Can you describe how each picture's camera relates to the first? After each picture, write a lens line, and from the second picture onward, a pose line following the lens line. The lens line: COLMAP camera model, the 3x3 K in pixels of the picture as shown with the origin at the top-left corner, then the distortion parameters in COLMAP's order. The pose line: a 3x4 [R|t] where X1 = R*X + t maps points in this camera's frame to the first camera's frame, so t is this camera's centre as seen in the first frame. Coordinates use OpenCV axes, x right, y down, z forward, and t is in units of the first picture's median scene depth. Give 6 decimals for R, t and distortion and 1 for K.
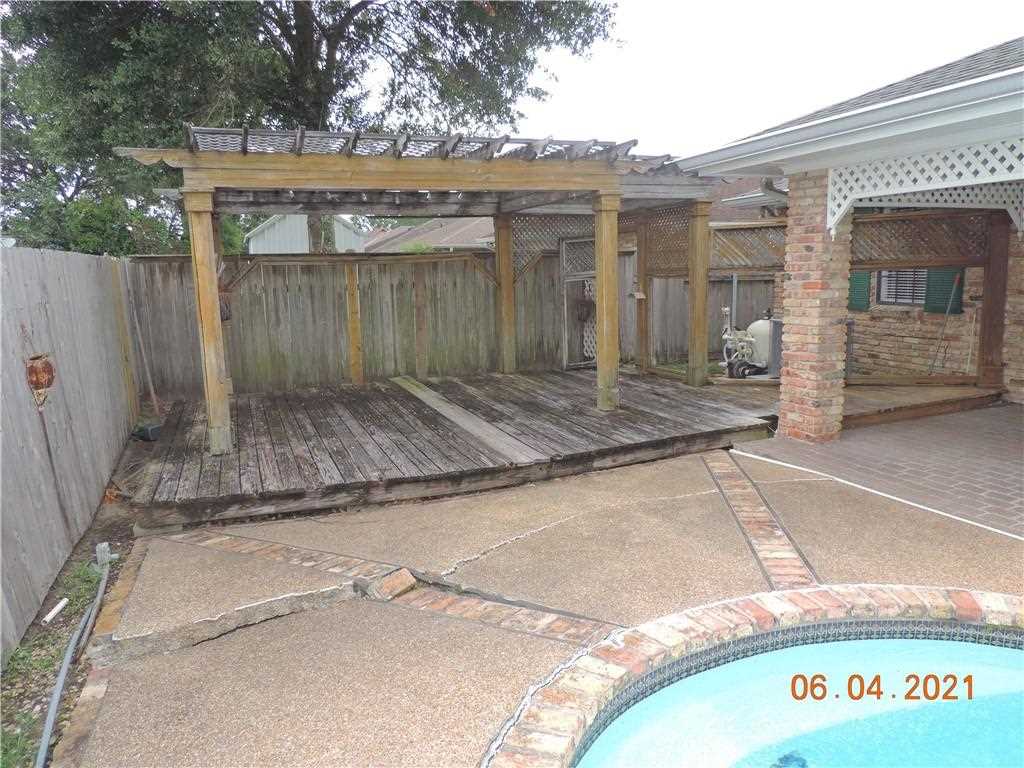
lens RADIAL K [[724.7, 0, 510.7], [0, 724.7, 376.3], [0, 0, 1]] dist [-0.023328, -0.000855]
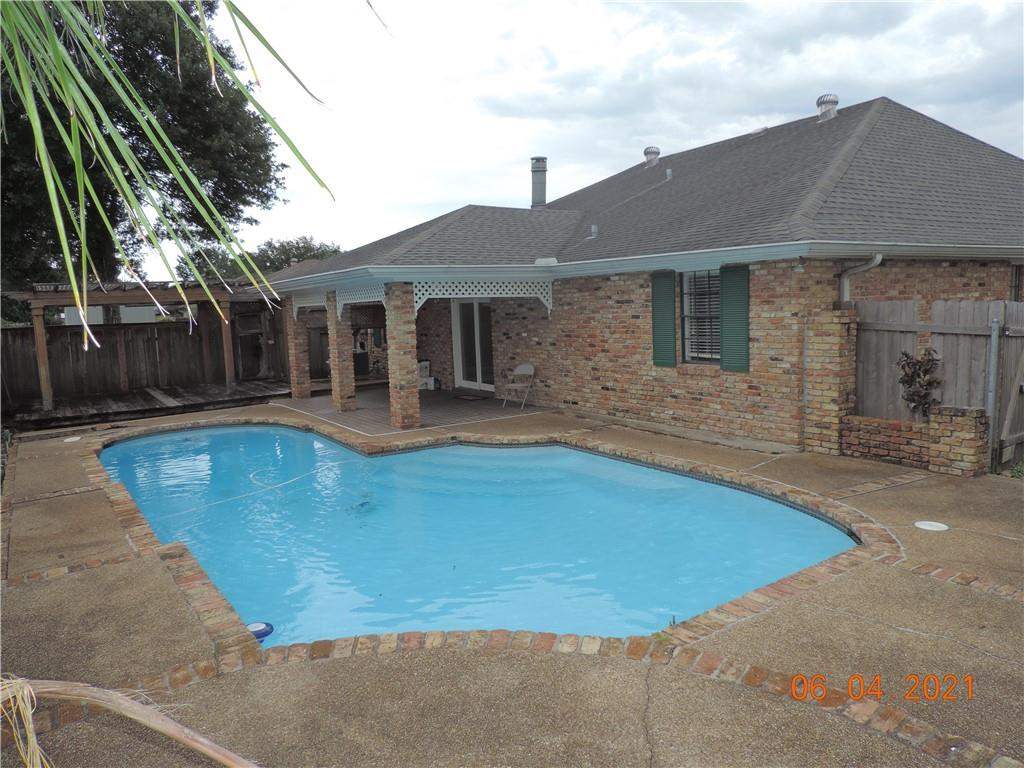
lens RADIAL K [[724.7, 0, 516.8], [0, 724.7, 388.9], [0, 0, 1]] dist [-0.023328, -0.000855]
pose [[0.978106, -0.033655, 0.205368, 0.661999], [0.041906, 0.998474, -0.035958, 0.186688], [-0.203844, 0.043776, 0.978024, -1.722235]]
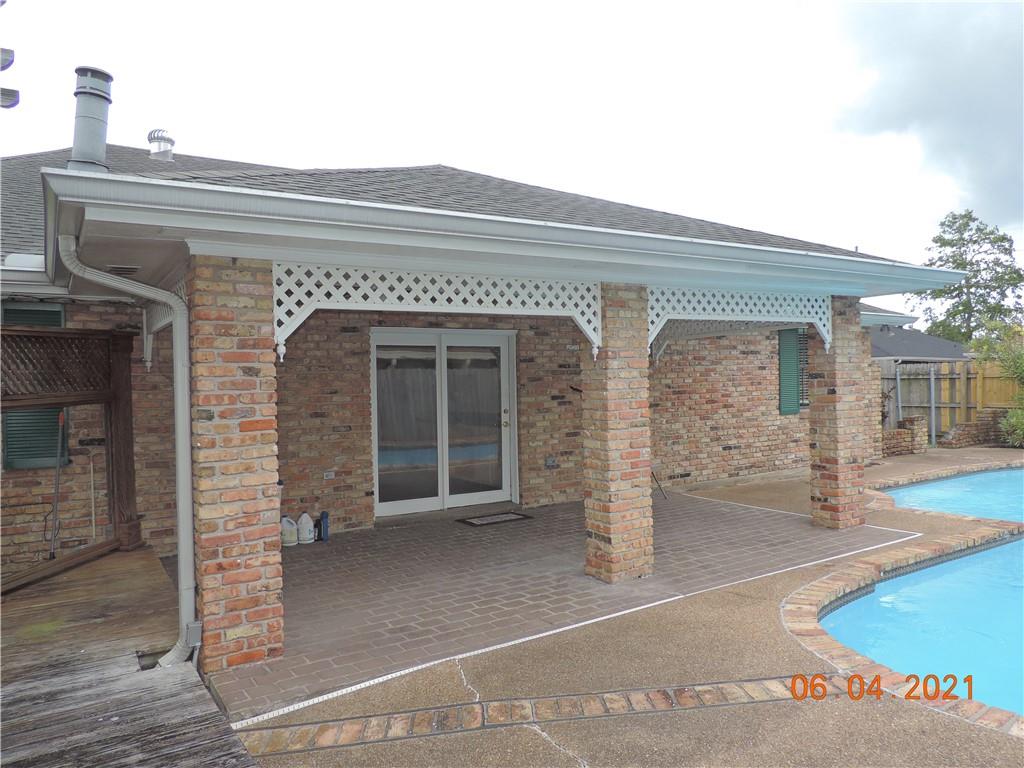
lens RADIAL K [[724.7, 0, 537.7], [0, 724.7, 398.2], [0, 0, 1]] dist [-0.023328, -0.000855]
pose [[-0.213180, 0.000838, 0.977013, -0.298017], [0.171602, 0.984486, 0.036598, -0.131954], [-0.961825, 0.175459, -0.210016, 0.893680]]
